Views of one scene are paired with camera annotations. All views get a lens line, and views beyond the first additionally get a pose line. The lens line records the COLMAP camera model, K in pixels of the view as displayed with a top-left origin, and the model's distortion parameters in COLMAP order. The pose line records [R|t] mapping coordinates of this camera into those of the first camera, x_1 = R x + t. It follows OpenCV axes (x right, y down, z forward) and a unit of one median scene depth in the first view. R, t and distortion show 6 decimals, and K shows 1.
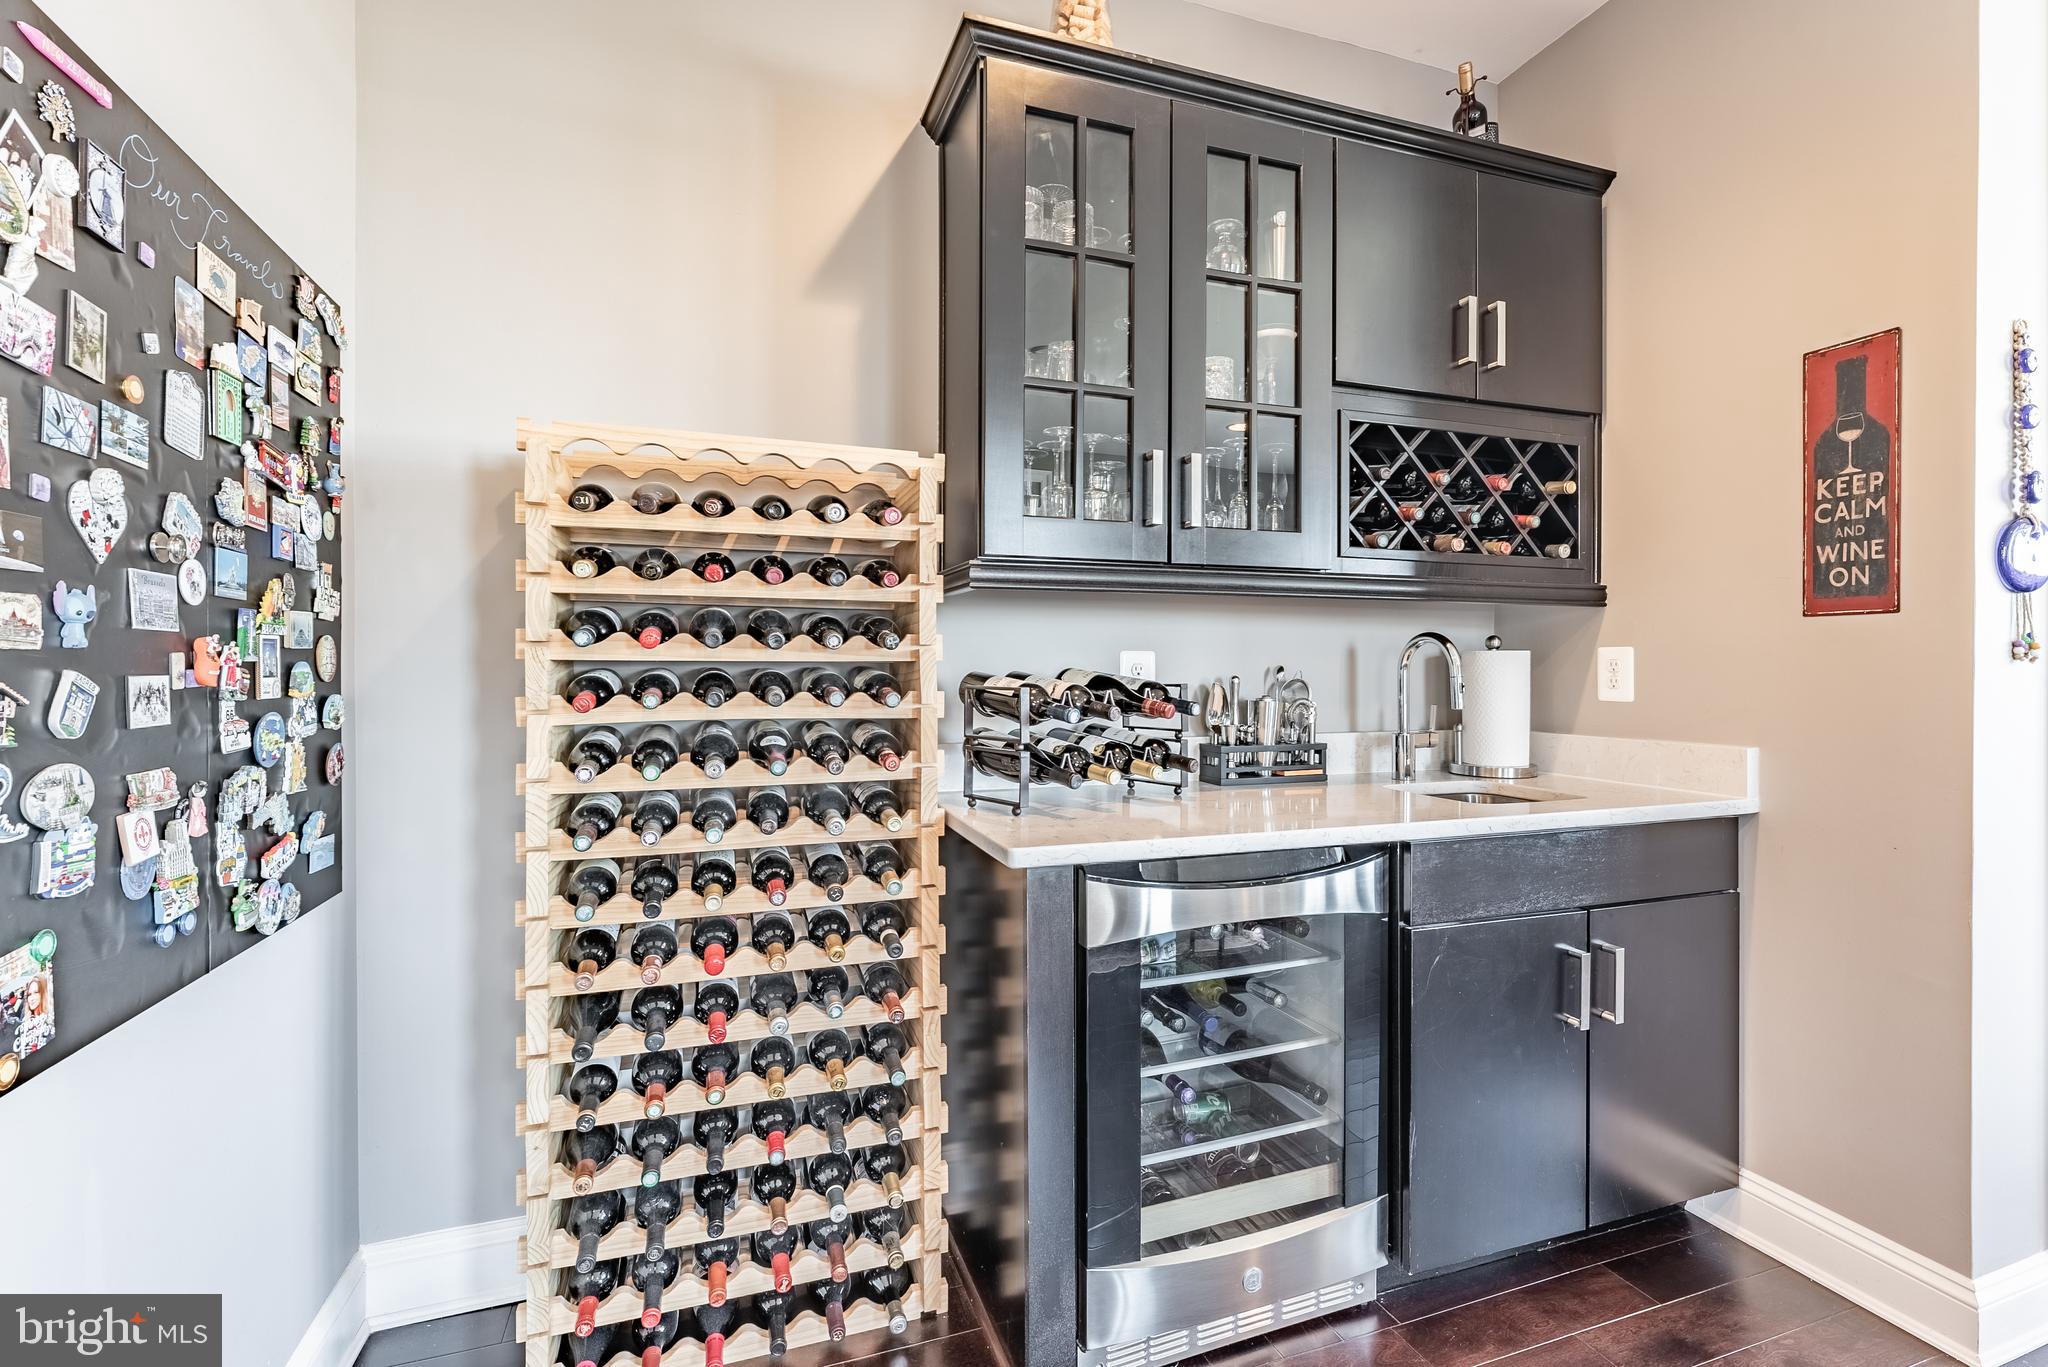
lens RADIAL K [[916.0, 0, 1025.0], [0, 916.0, 674.8], [0, 0, 1]] dist [-0.002460, -0.000666]
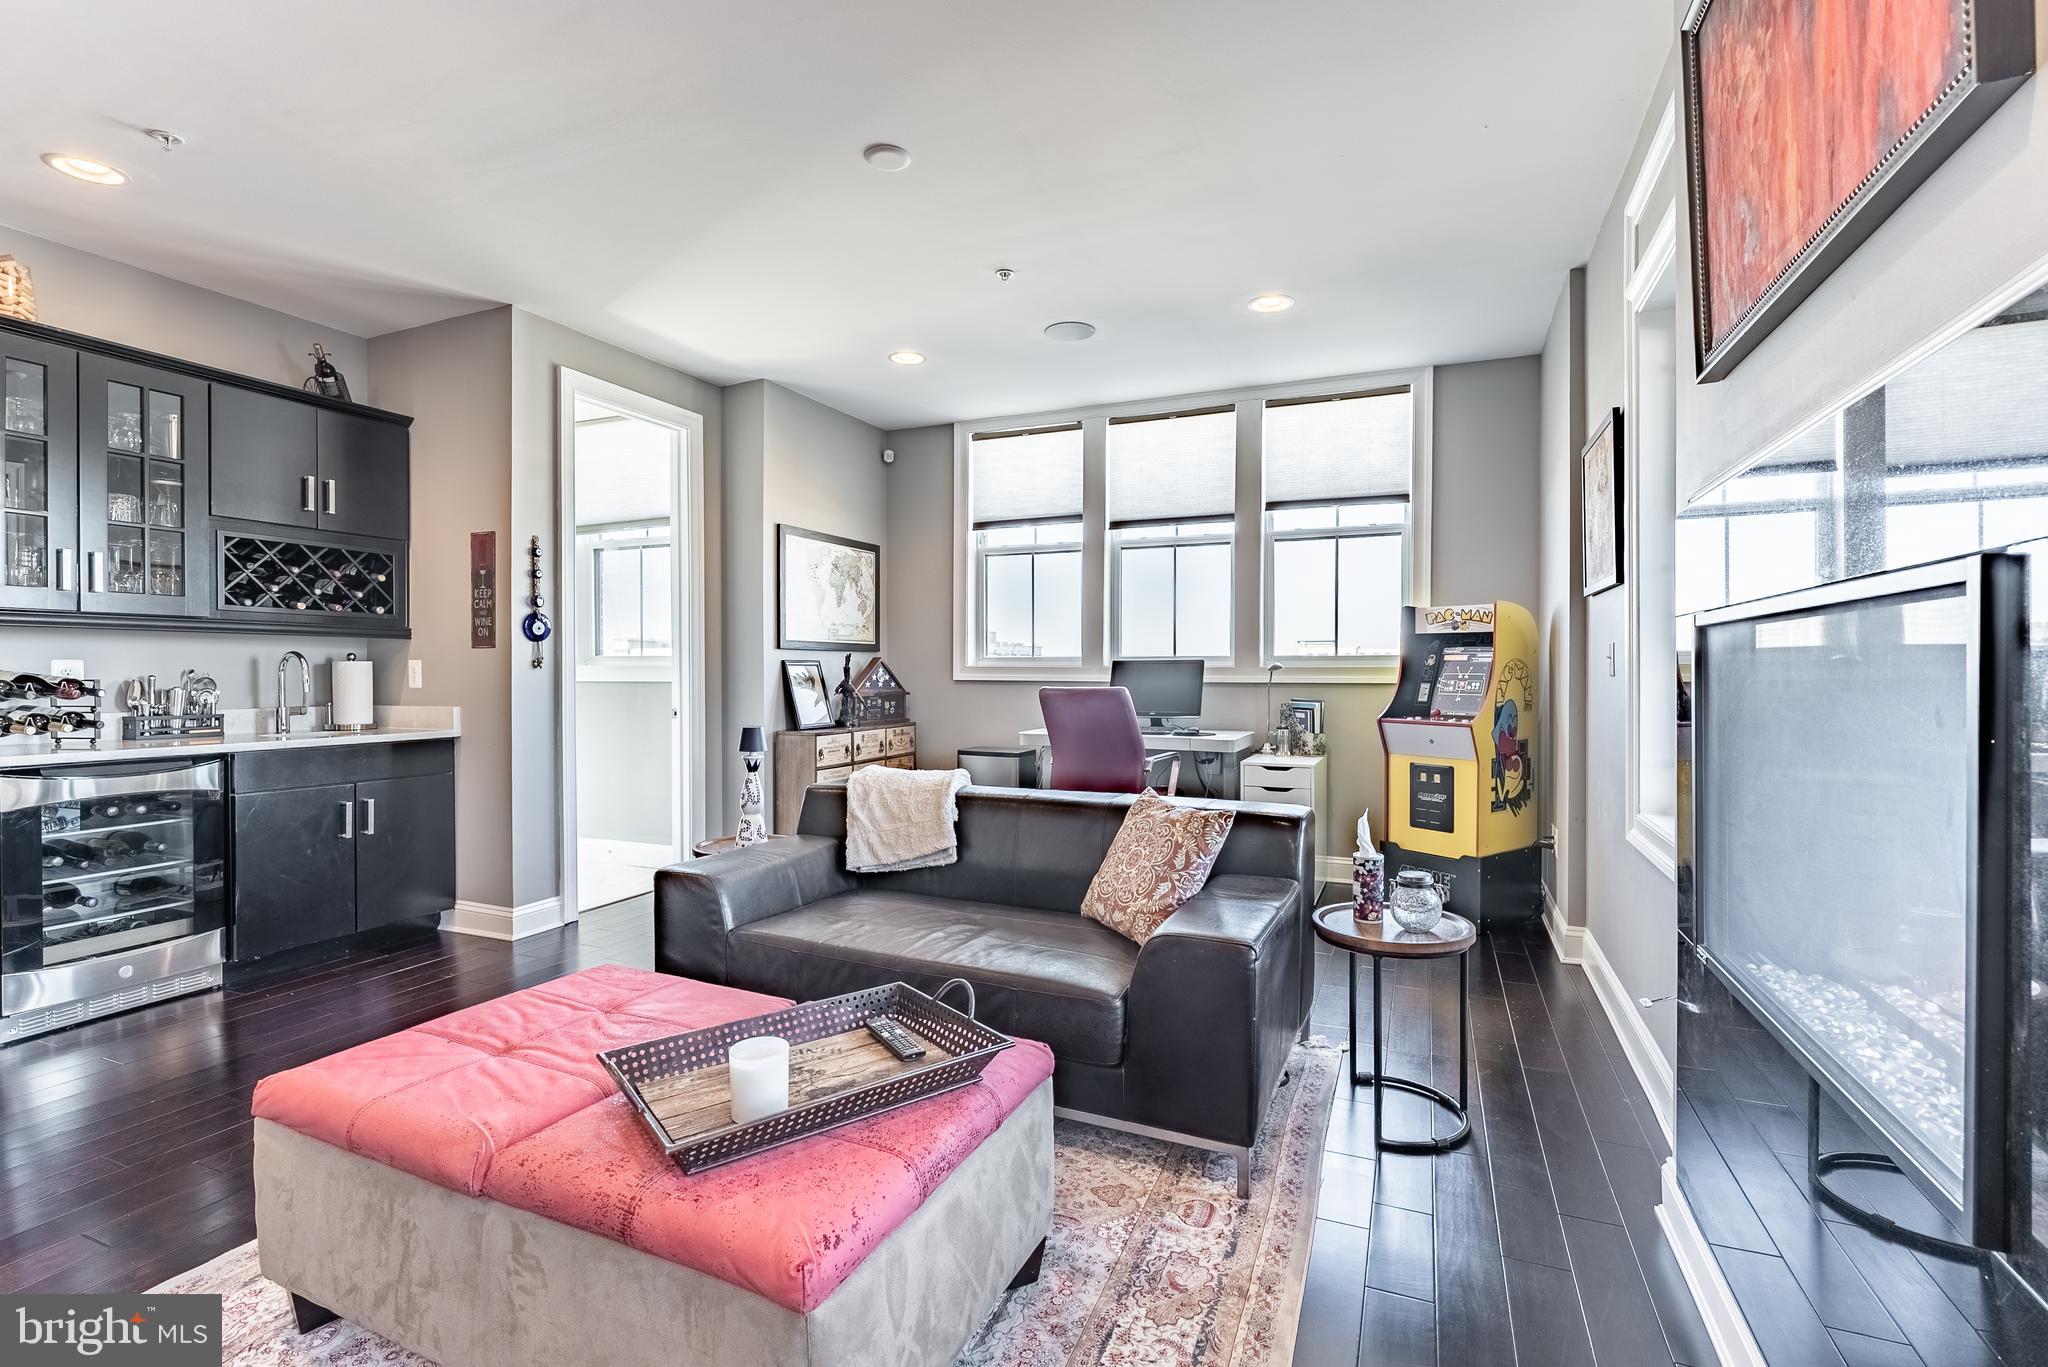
lens RADIAL K [[916.0, 0, 1004.3], [0, 916.0, 680.6], [0, 0, 1]] dist [-0.002460, -0.000666]
pose [[0.680761, -0.007062, 0.732472, 0.086910], [0.005498, 0.999975, 0.004531, 0.015177], [-0.732485, 0.000943, 0.680783, -1.633239]]
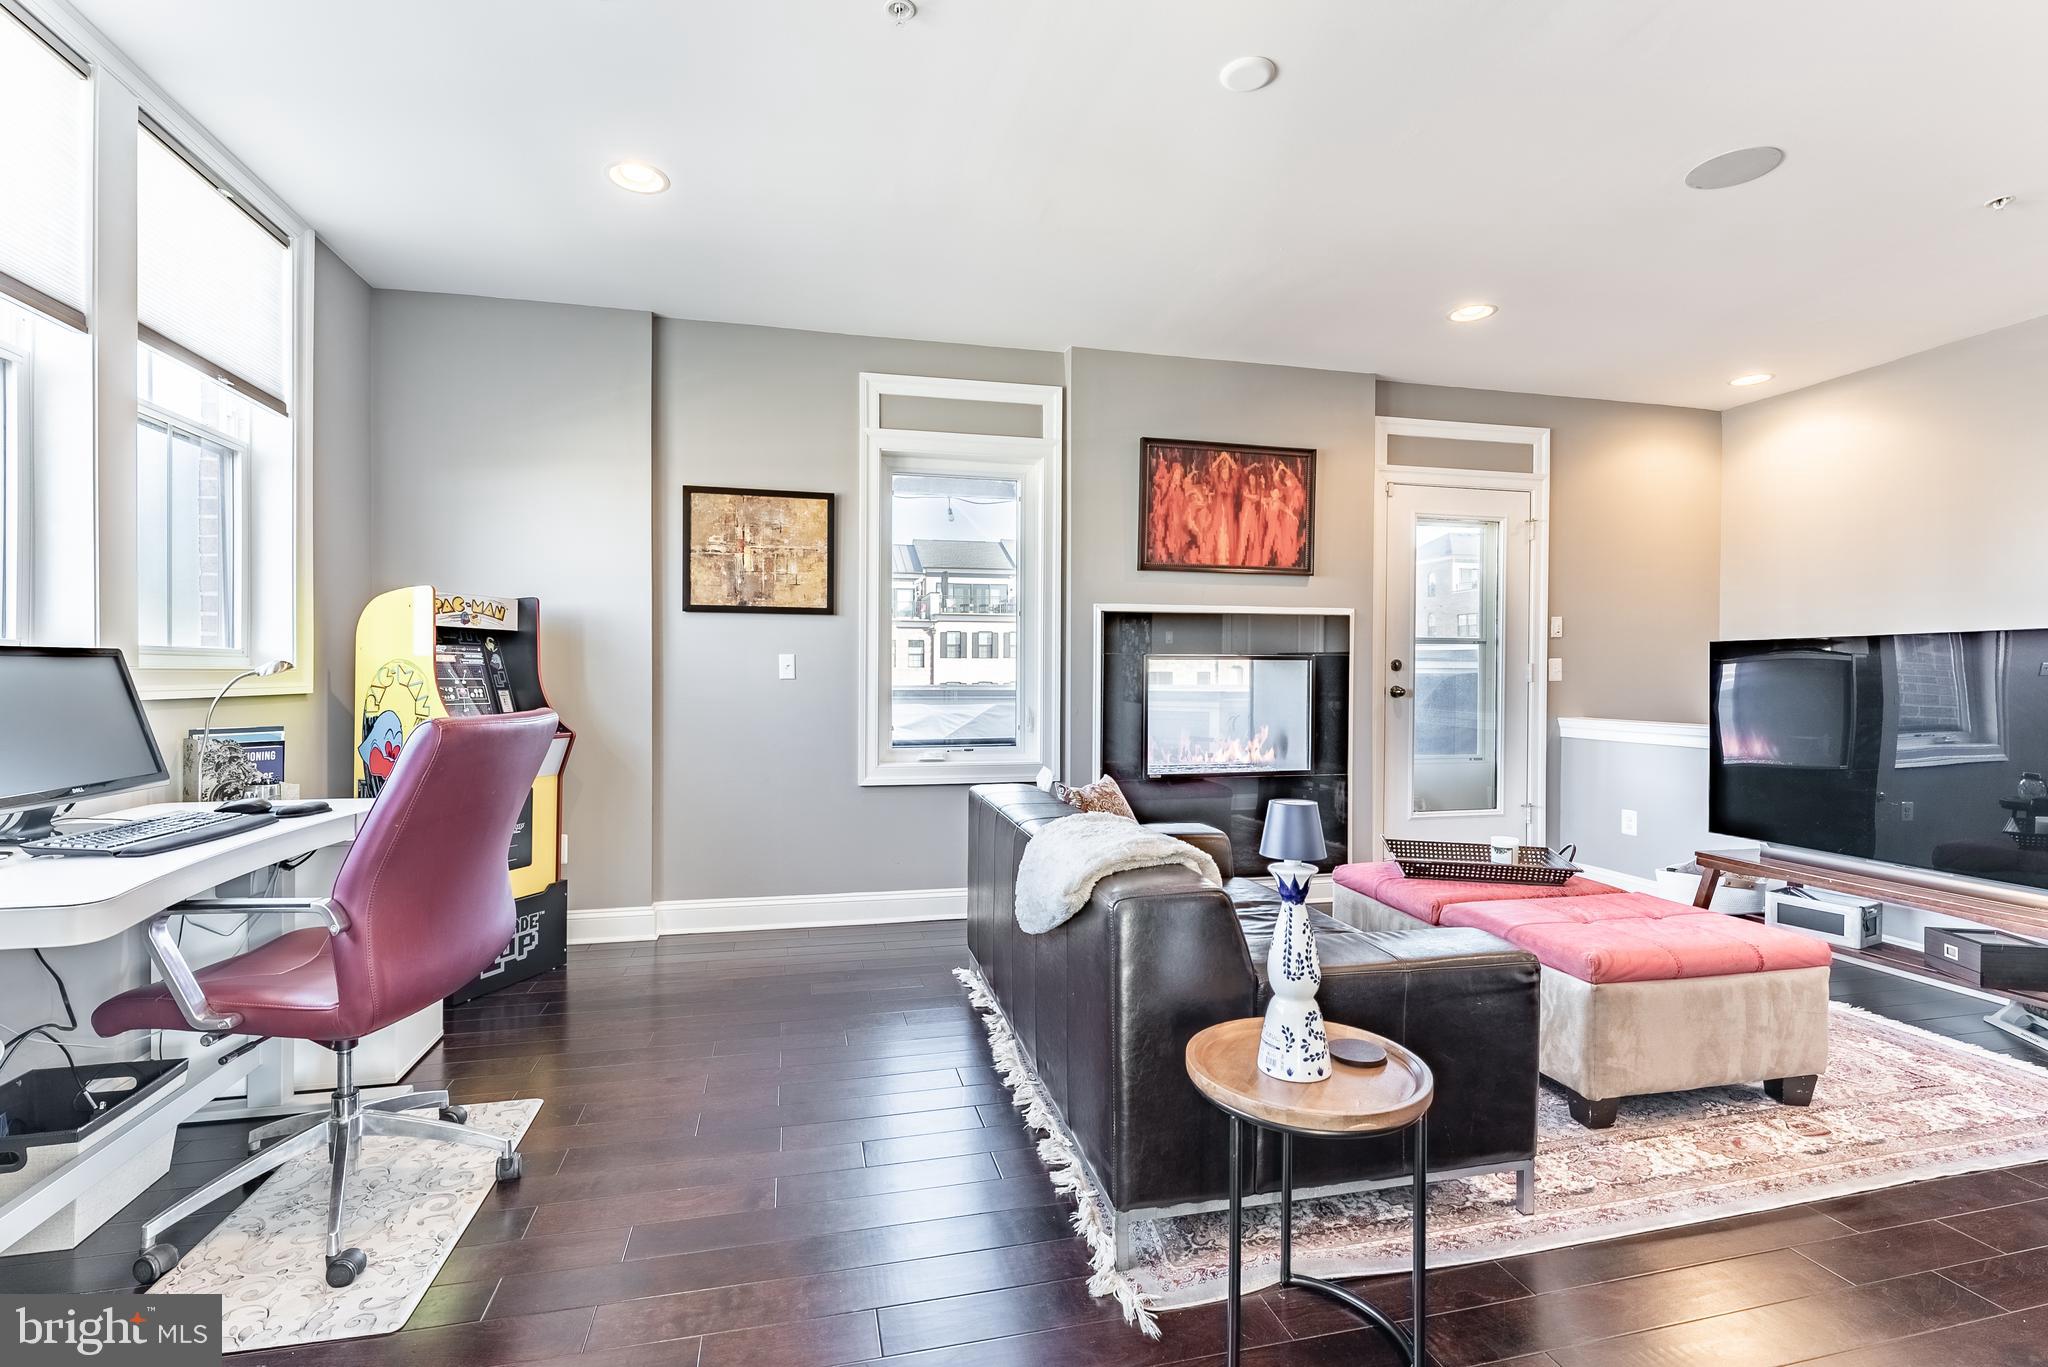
lens RADIAL K [[916.0, 0, 1011.6], [0, 916.0, 678.6], [0, 0, 1]] dist [-0.002460, -0.000666]
pose [[-0.992545, -0.022255, 0.119829, 1.554796], [-0.020641, 0.999679, 0.014689, -0.050478], [-0.120118, 0.012106, -0.992686, 1.553331]]
